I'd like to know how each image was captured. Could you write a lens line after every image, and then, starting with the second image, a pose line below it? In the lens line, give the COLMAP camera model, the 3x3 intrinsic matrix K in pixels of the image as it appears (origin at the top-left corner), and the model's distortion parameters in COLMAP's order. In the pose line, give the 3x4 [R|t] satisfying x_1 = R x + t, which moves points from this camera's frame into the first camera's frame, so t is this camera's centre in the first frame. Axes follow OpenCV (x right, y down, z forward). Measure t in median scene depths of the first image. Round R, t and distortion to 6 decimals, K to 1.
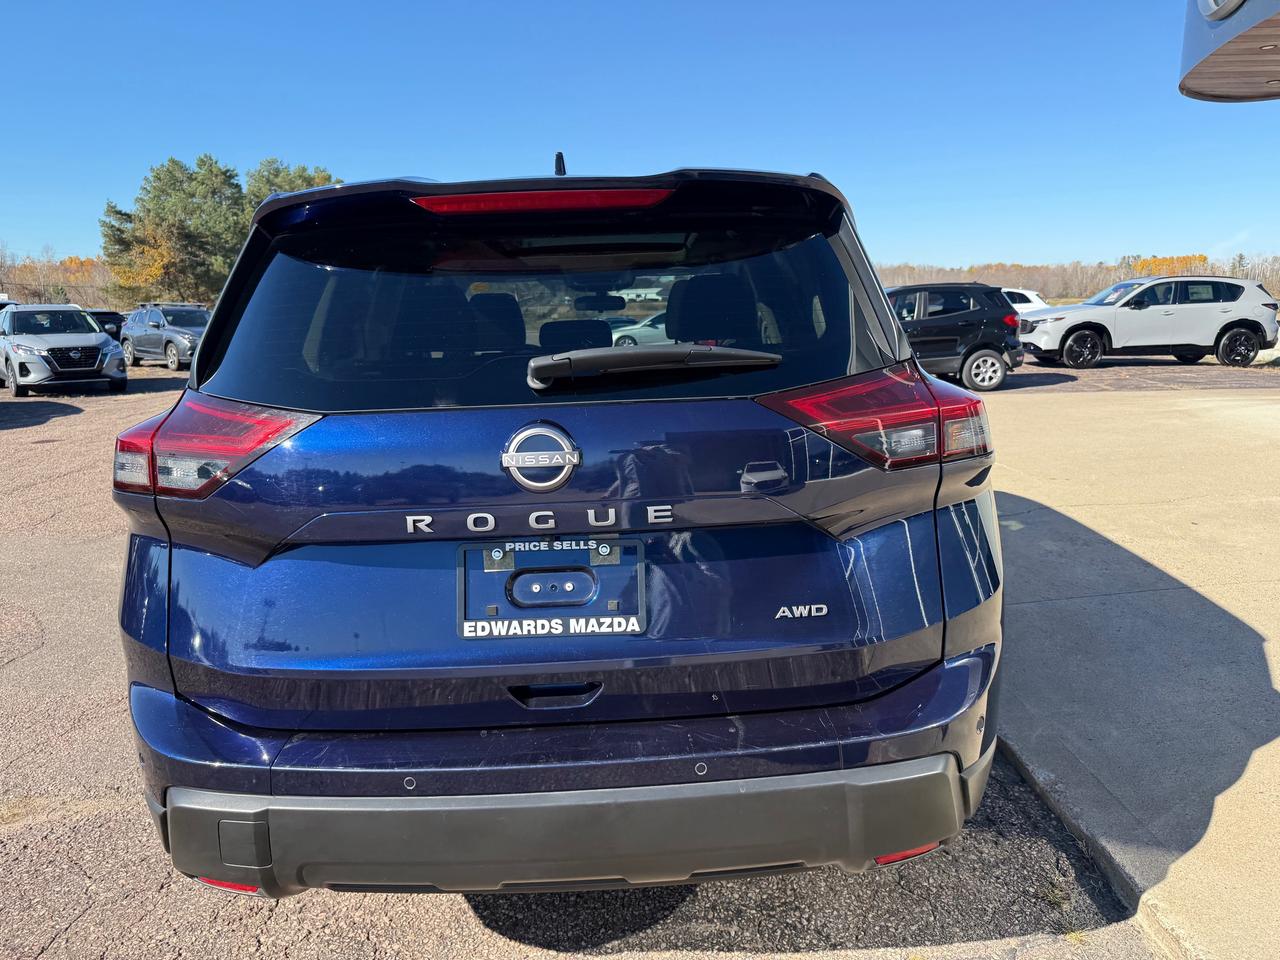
lens RADIAL K [[897.4, 0, 681.2], [0, 897.4, 468.0], [0, 0, 1]] dist [0.150706, -0.208347]
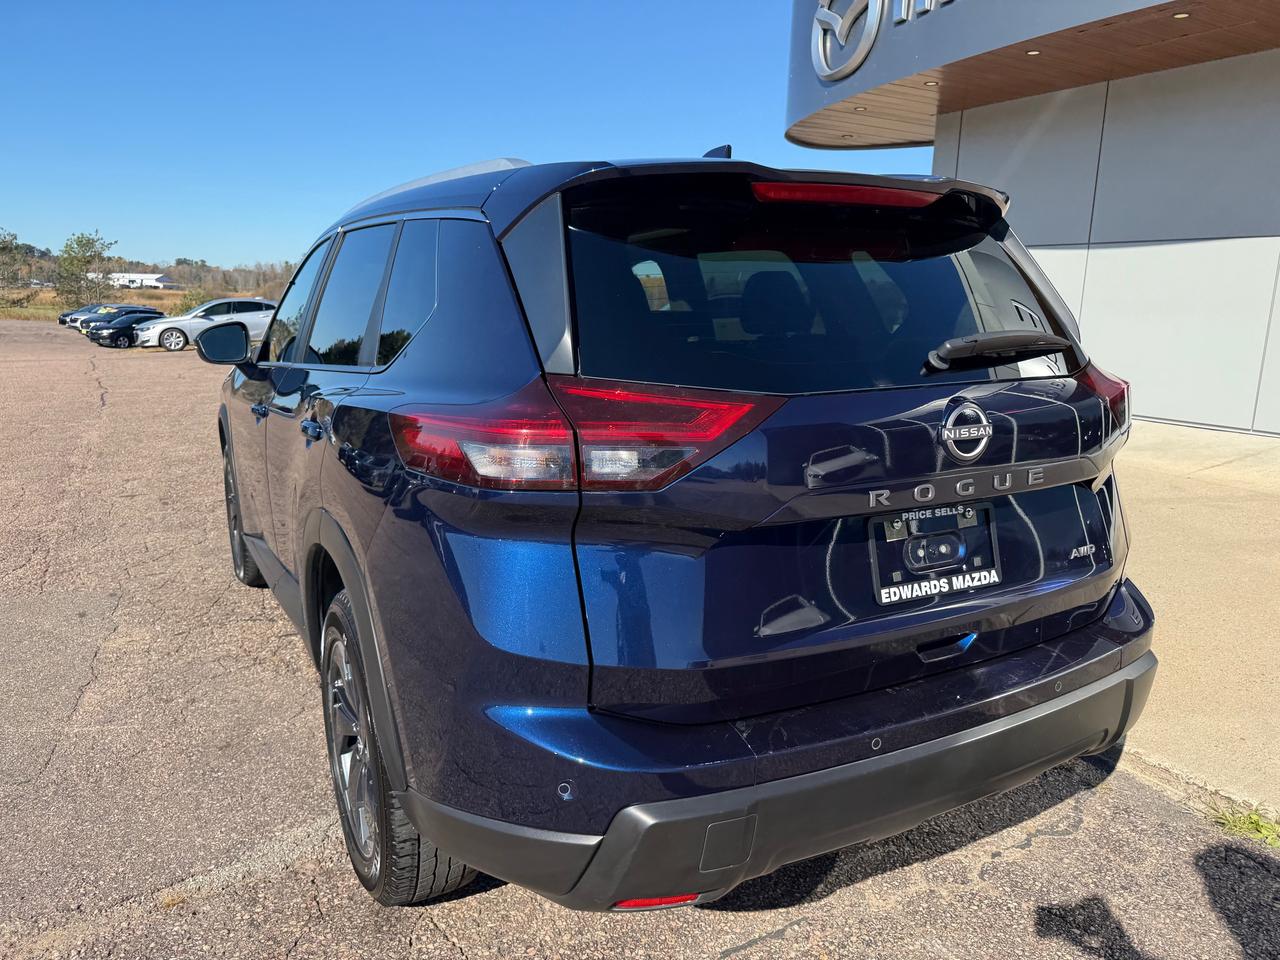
lens RADIAL K [[891.9, 0, 711.3], [0, 891.9, 482.1], [0, 0, 1]] dist [0.083879, -0.115168]
pose [[0.876180, -0.059974, 0.478239, -0.901431], [0.052007, 0.998199, 0.029898, 0.001809], [-0.479171, -0.001324, 0.877721, 0.171279]]
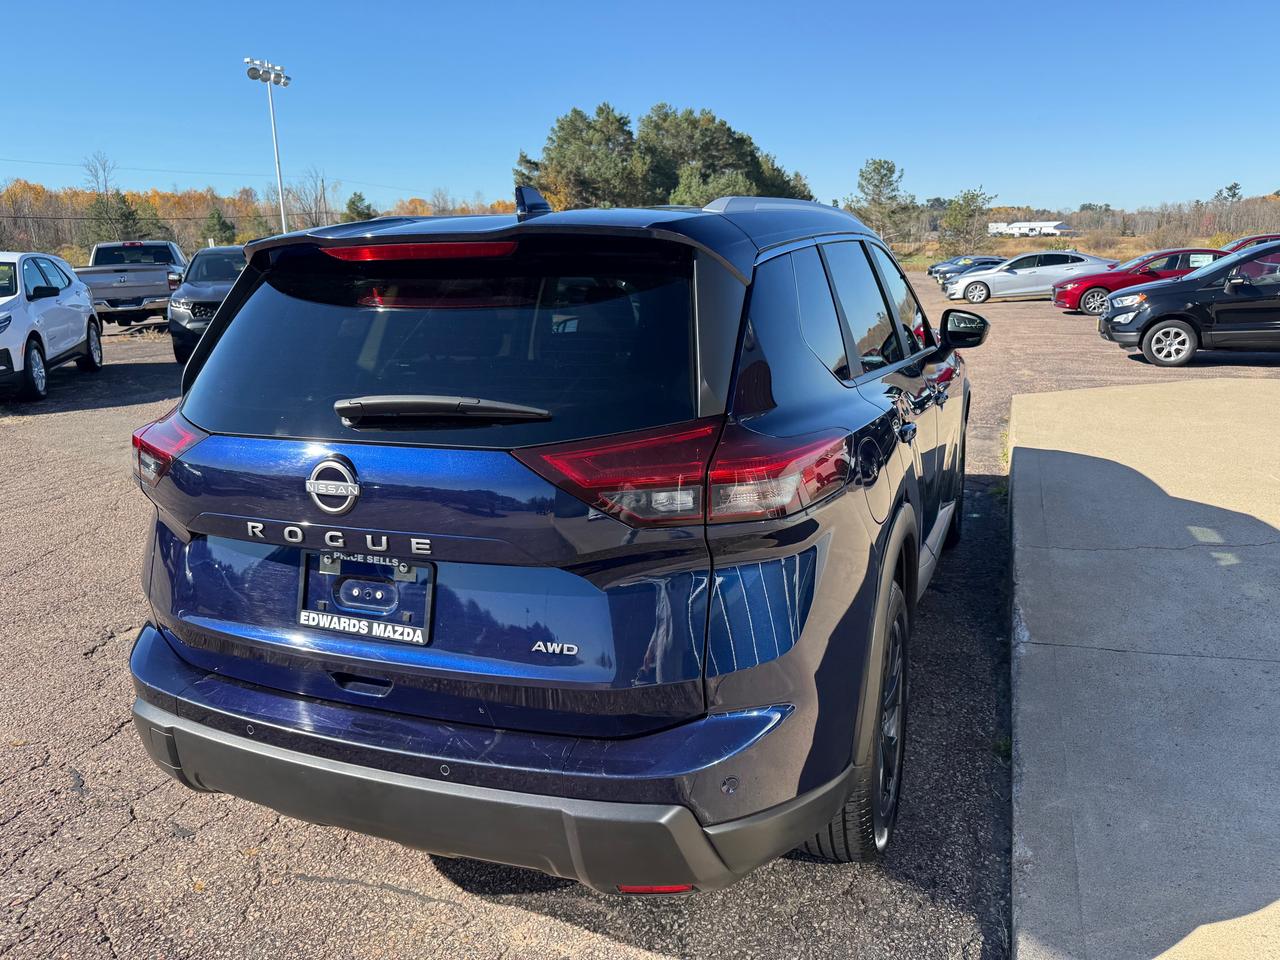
lens RADIAL K [[920.4, 0, 668.0], [0, 920.4, 479.3], [0, 0, 1]] dist [0.101675, -0.131768]
pose [[0.920138, 0.100347, -0.378519, 0.661062], [-0.072995, 0.993620, 0.085970, -0.147537], [0.384731, -0.051474, 0.921592, 0.047586]]
